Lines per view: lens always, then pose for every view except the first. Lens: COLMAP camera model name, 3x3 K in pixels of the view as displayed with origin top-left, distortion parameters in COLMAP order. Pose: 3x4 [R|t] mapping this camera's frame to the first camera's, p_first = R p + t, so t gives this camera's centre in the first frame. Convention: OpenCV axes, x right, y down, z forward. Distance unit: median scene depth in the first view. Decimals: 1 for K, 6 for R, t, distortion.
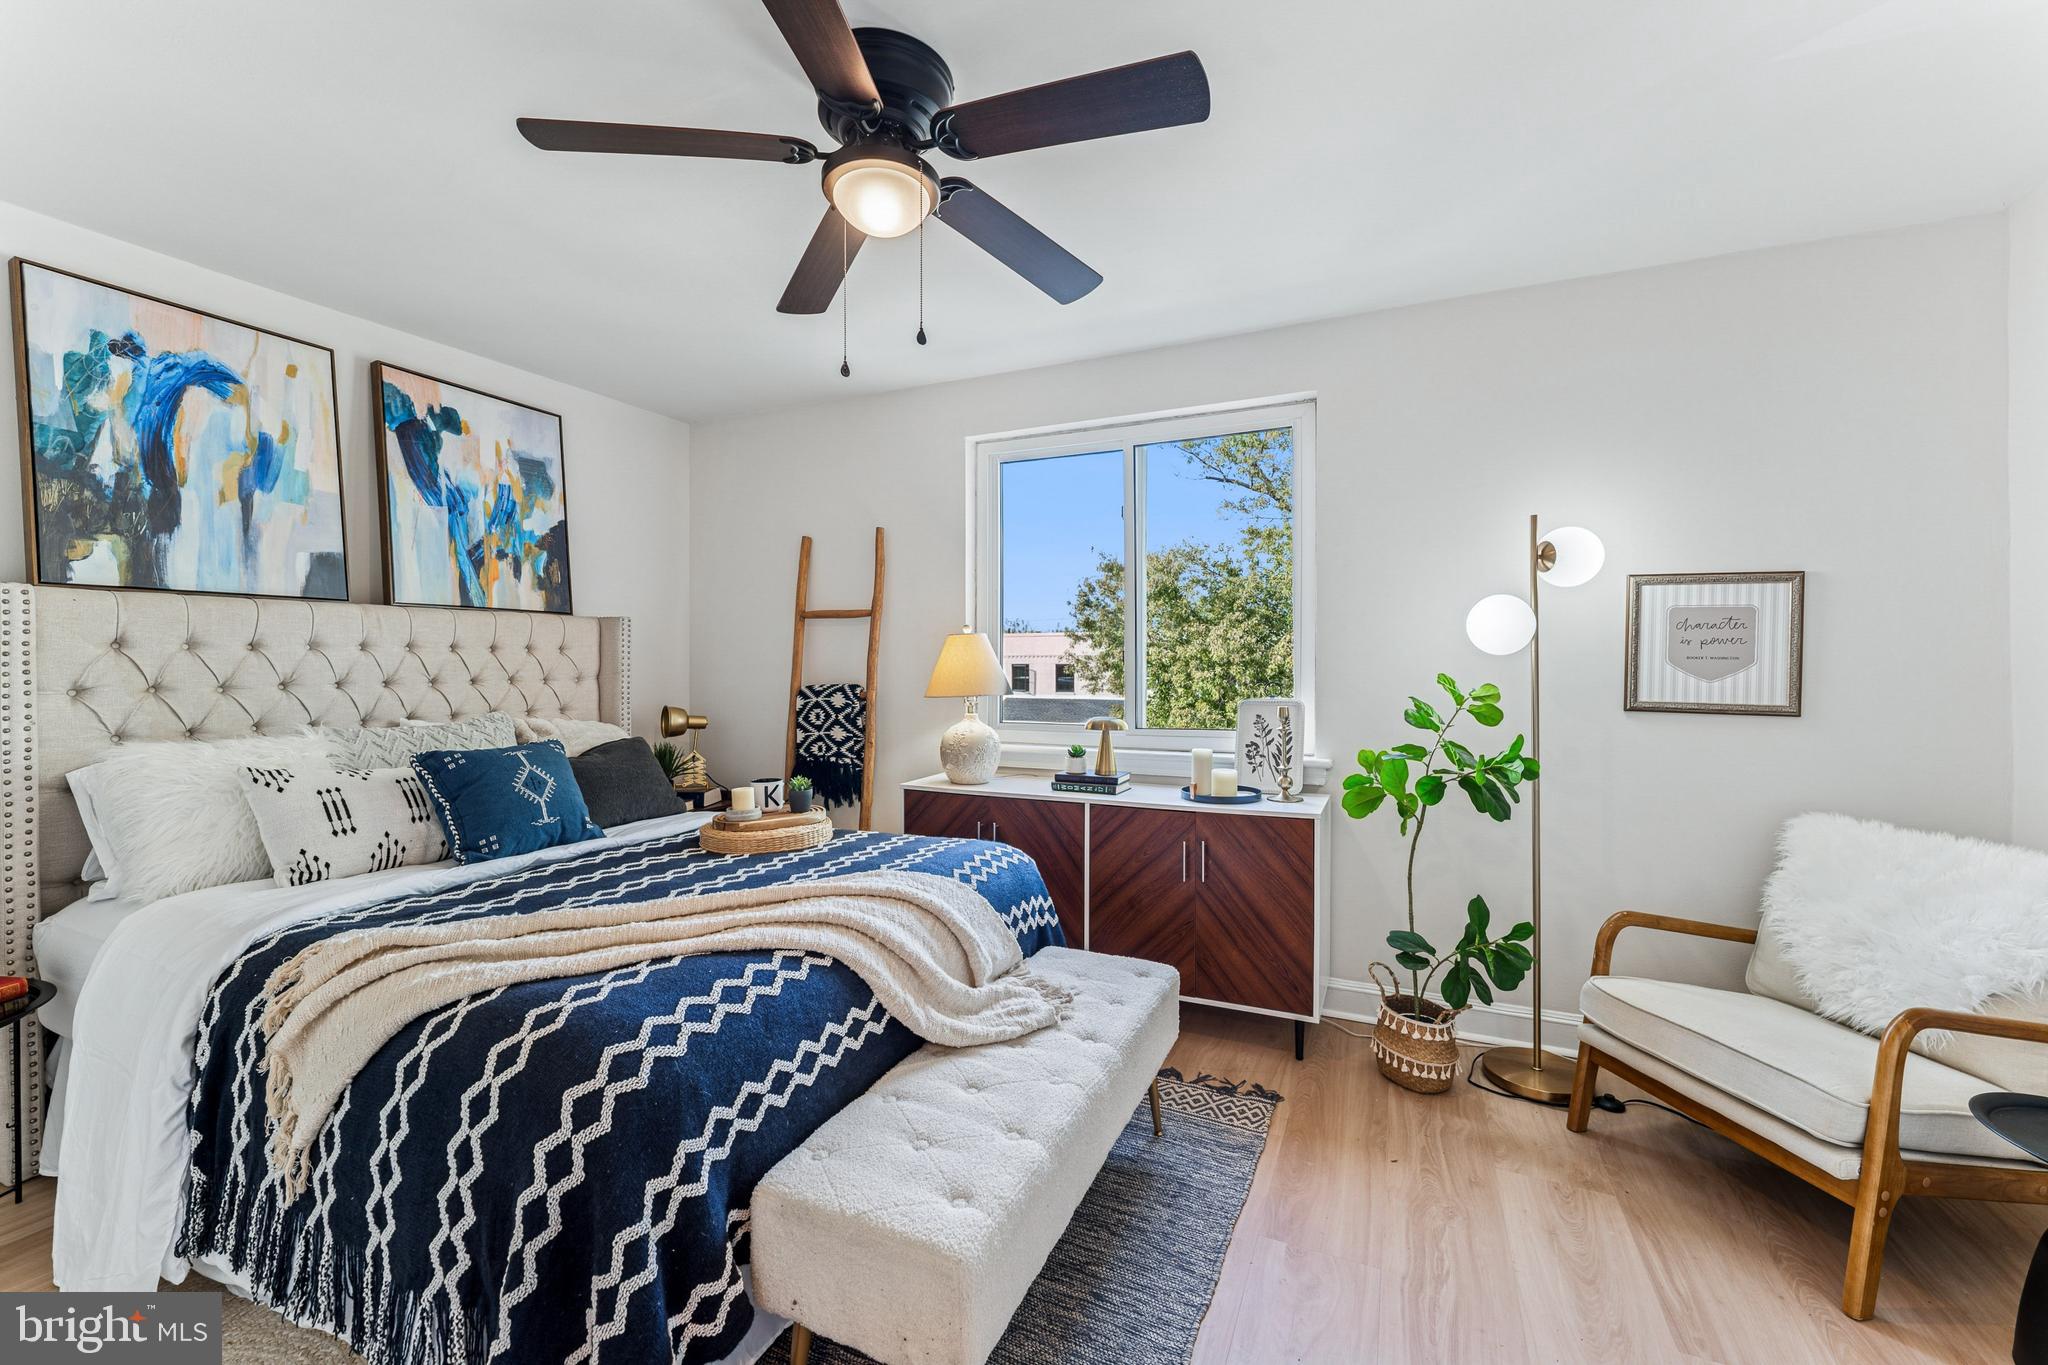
lens RADIAL K [[826.9, 0, 1027.9], [0, 826.9, 667.0], [0, 0, 1]] dist [0.001899, -0.000048]
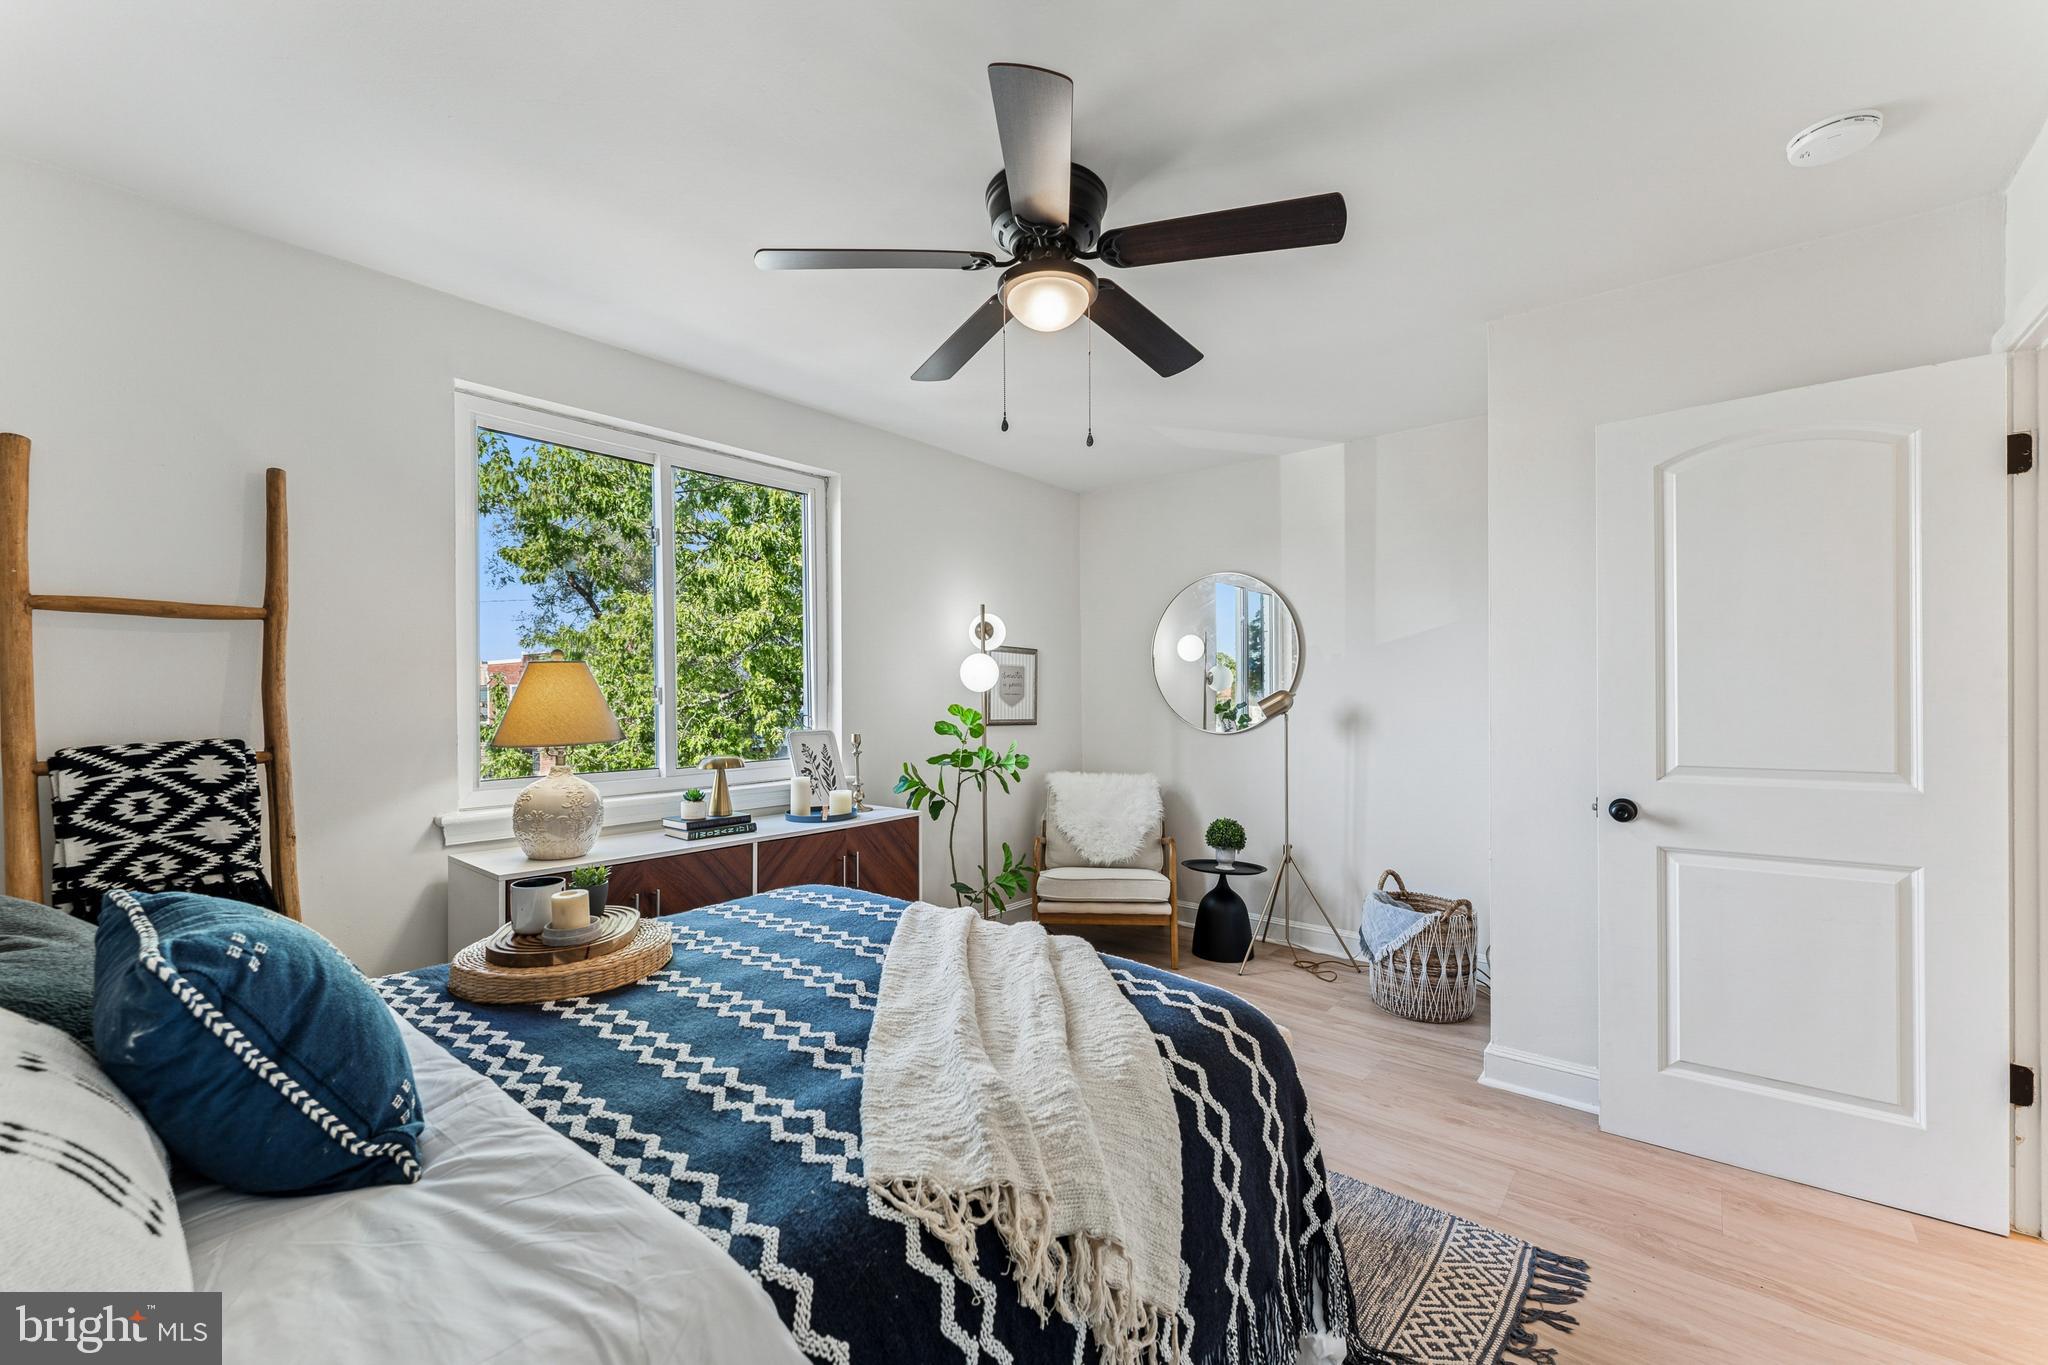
lens RADIAL K [[826.9, 0, 1029.8], [0, 826.9, 696.6], [0, 0, 1]] dist [0.001899, -0.000048]
pose [[0.260518, -0.002131, 0.965467, -0.635802], [0.008860, 0.999961, -0.000184, -0.002985], [-0.965428, 0.008602, 0.260527, 0.351639]]
